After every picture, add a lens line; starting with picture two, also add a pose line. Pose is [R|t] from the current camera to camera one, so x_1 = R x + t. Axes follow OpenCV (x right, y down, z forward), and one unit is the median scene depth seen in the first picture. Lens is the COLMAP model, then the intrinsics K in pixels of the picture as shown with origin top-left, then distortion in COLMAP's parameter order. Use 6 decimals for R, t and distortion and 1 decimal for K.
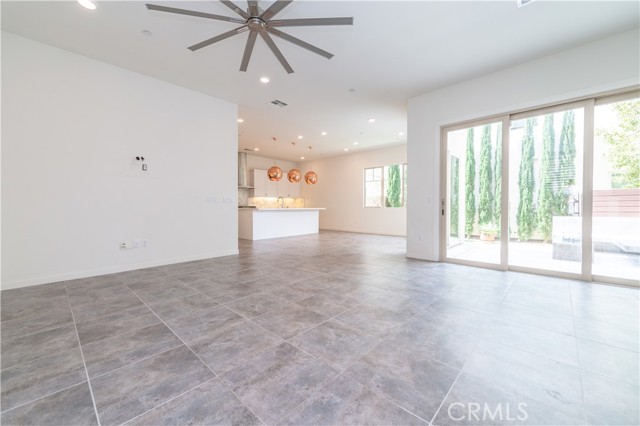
lens RADIAL K [[253.2, 0, 319.2], [0, 253.2, 211.7], [0, 0, 1]] dist [0.011719, -0.002803]
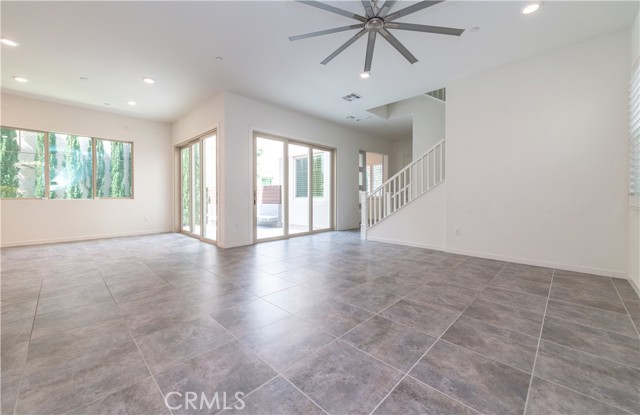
lens RADIAL K [[253.5, 0, 321.8], [0, 253.5, 192.9], [0, 0, 1]] dist [0.001471, -0.000469]
pose [[0.020800, 0.010552, 0.999728, -1.511836], [0.025520, 0.999613, -0.011082, -0.044239], [-0.999458, 0.025744, 0.020522, 1.406973]]
